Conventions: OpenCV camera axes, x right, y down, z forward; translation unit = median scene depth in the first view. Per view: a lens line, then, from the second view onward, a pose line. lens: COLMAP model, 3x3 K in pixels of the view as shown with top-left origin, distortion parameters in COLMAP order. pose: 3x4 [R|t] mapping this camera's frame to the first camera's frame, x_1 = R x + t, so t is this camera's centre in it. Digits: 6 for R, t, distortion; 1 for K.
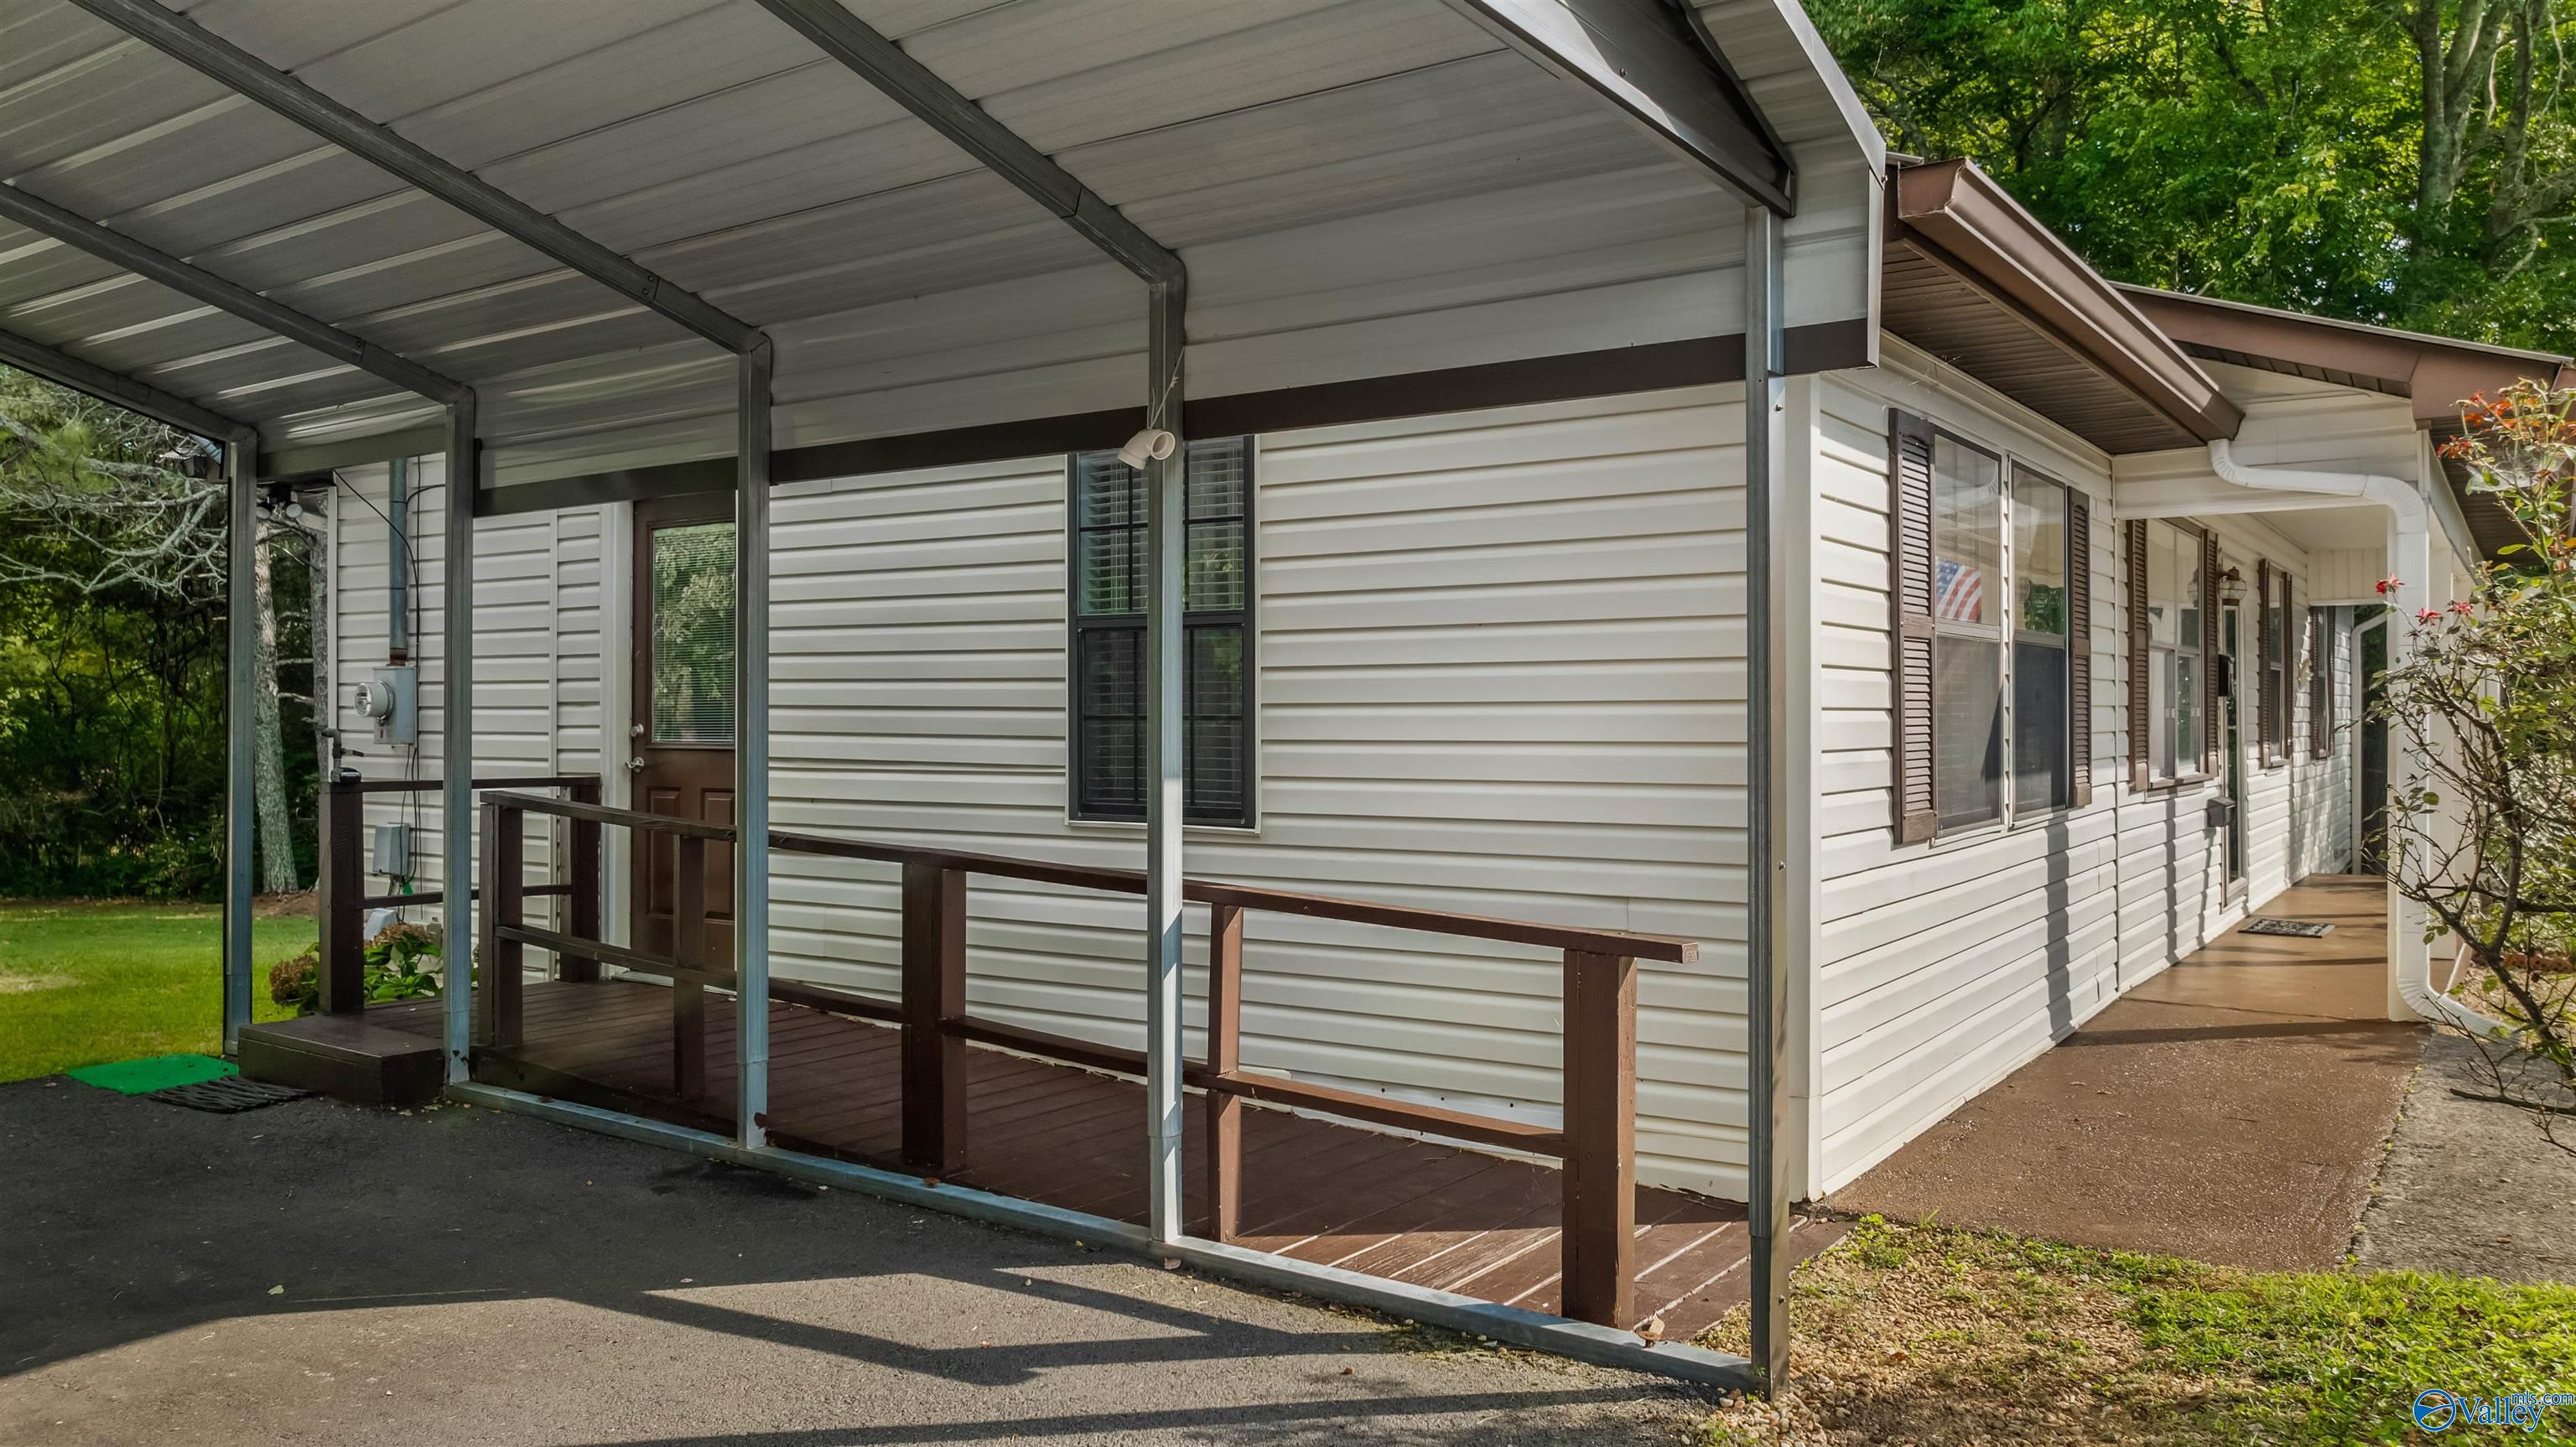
lens RADIAL K [[1842.3, 0, 1281.0], [0, 1842.3, 717.7], [0, 0, 1]] dist [-0.007964, 0.009333]
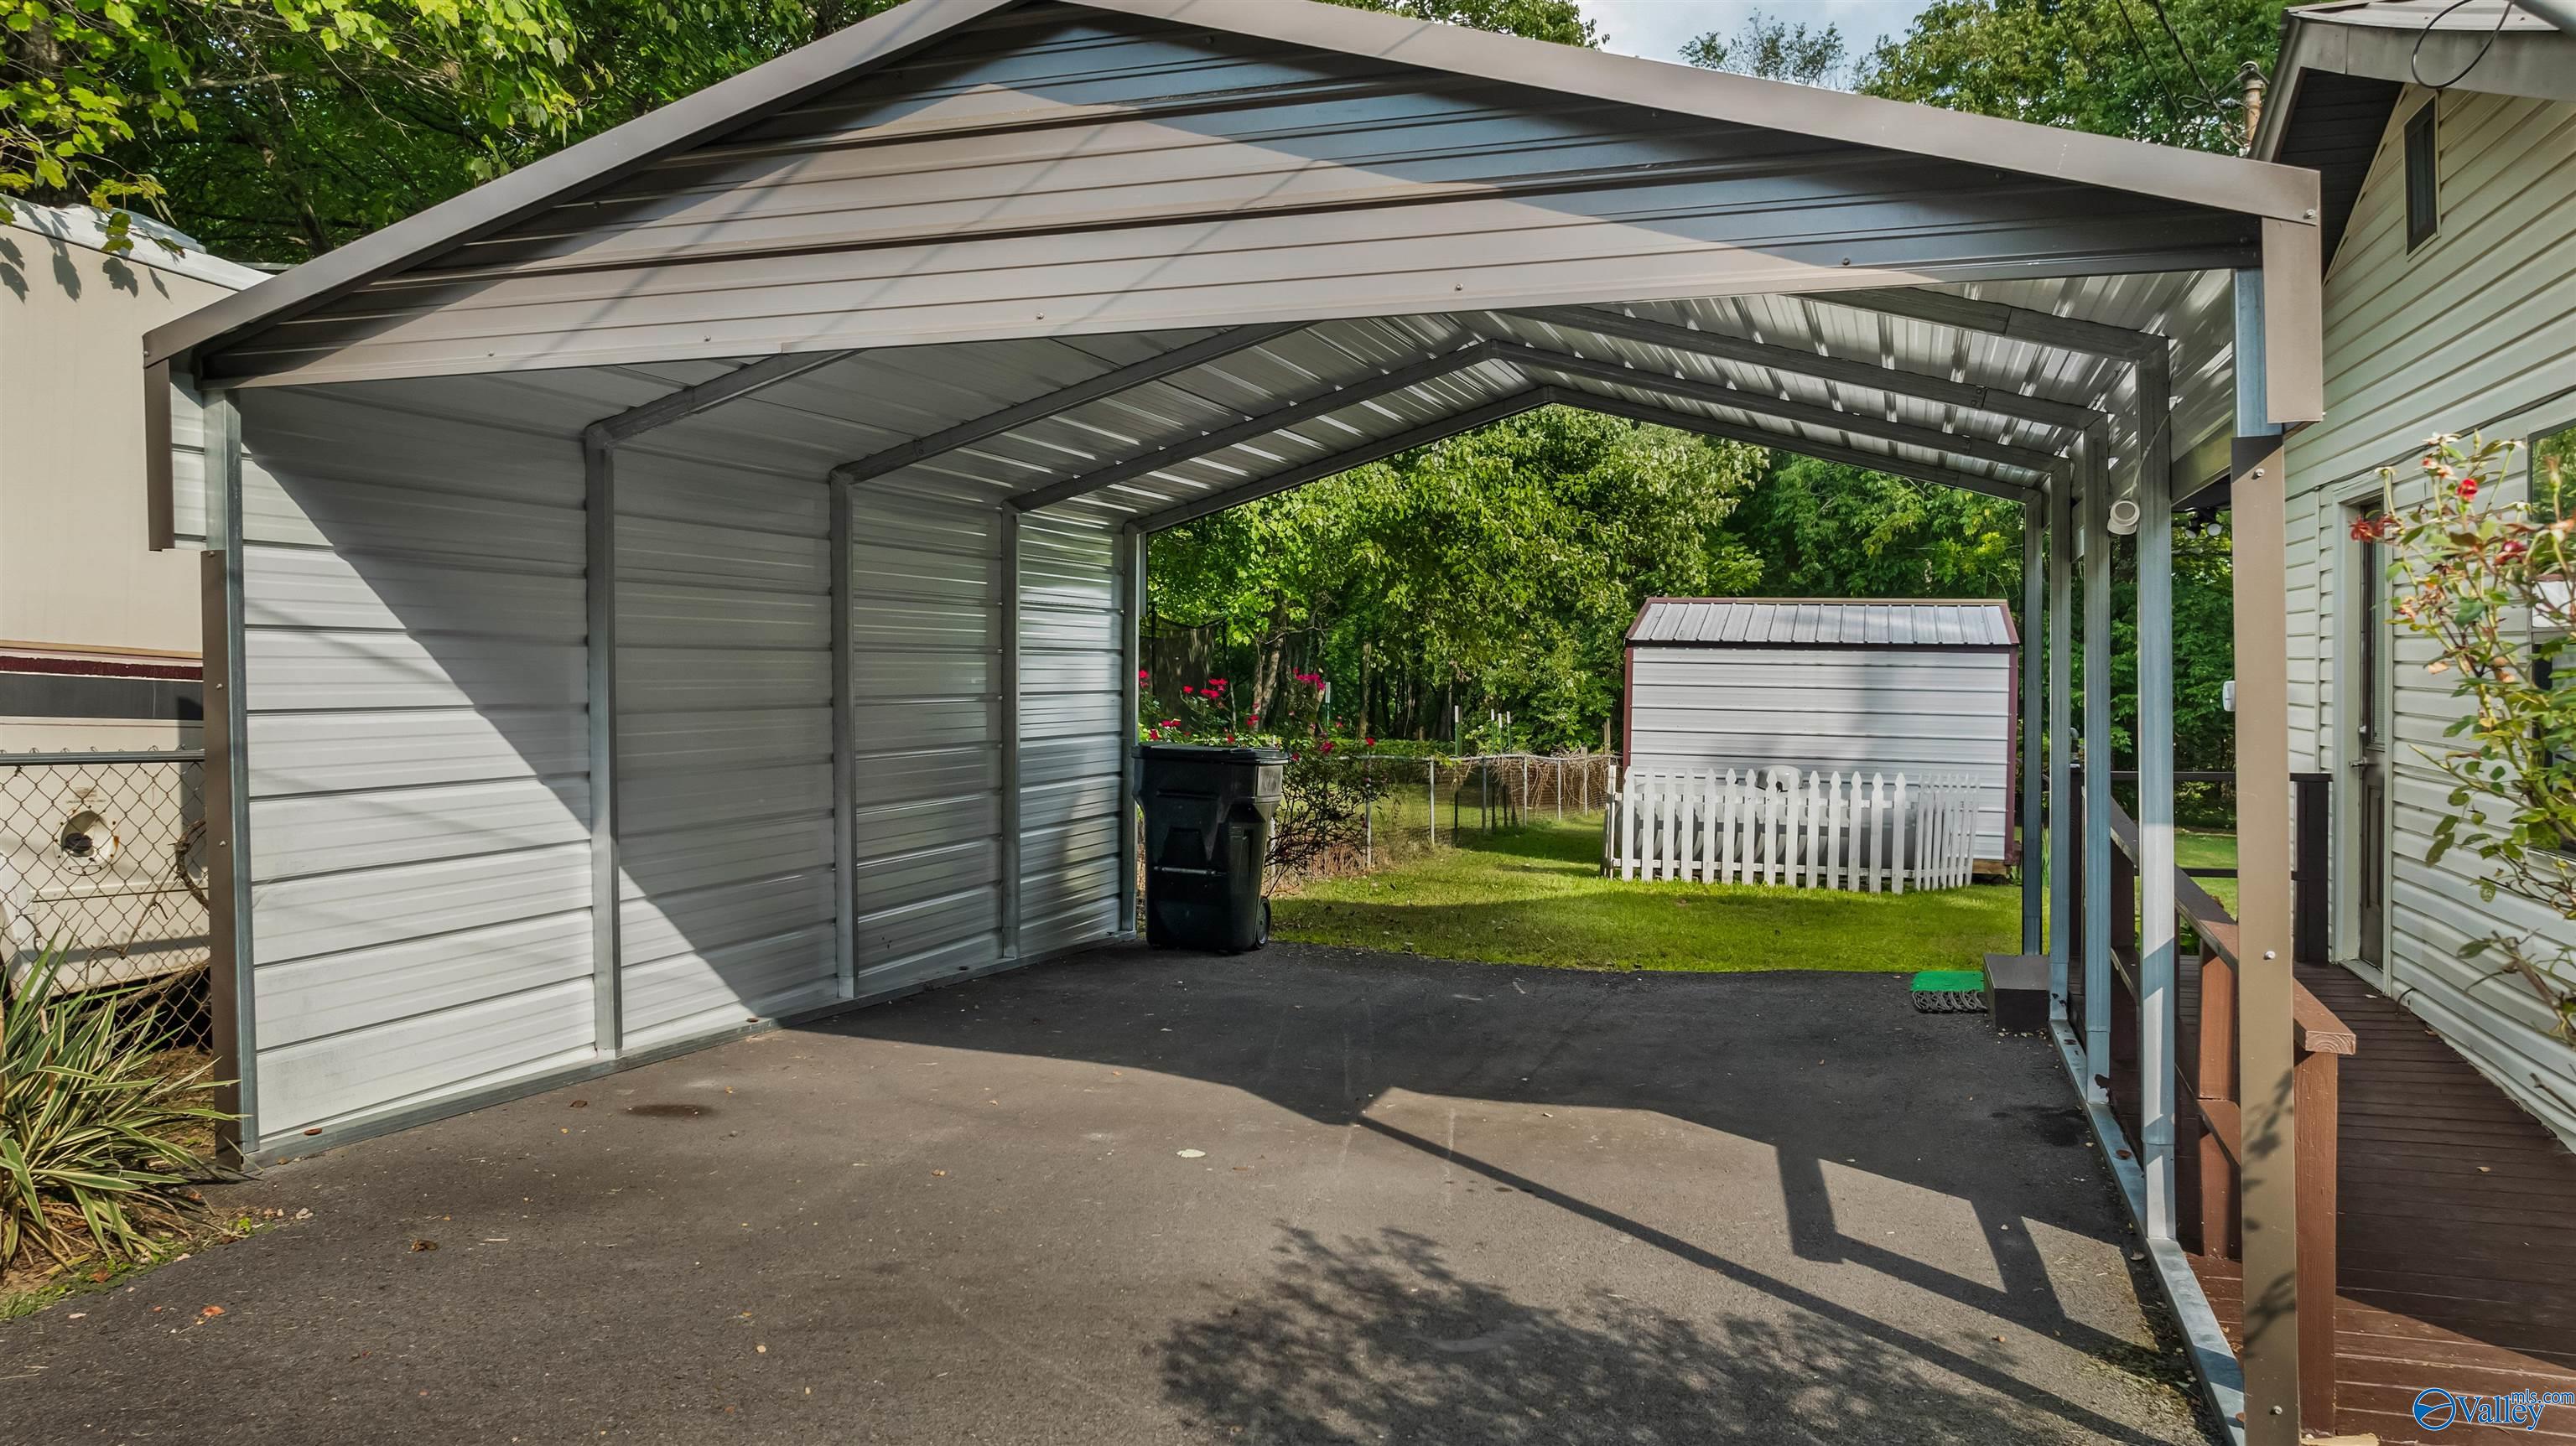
lens RADIAL K [[1842.1, 0, 1285.2], [0, 1842.1, 721.2], [0, 0, 1]] dist [-0.007964, 0.009333]
pose [[0.309034, 0.012921, -0.950963, 0.924940], [0.004008, 0.999881, 0.014888, -0.032844], [0.951043, -0.008412, 0.308946, 0.249501]]
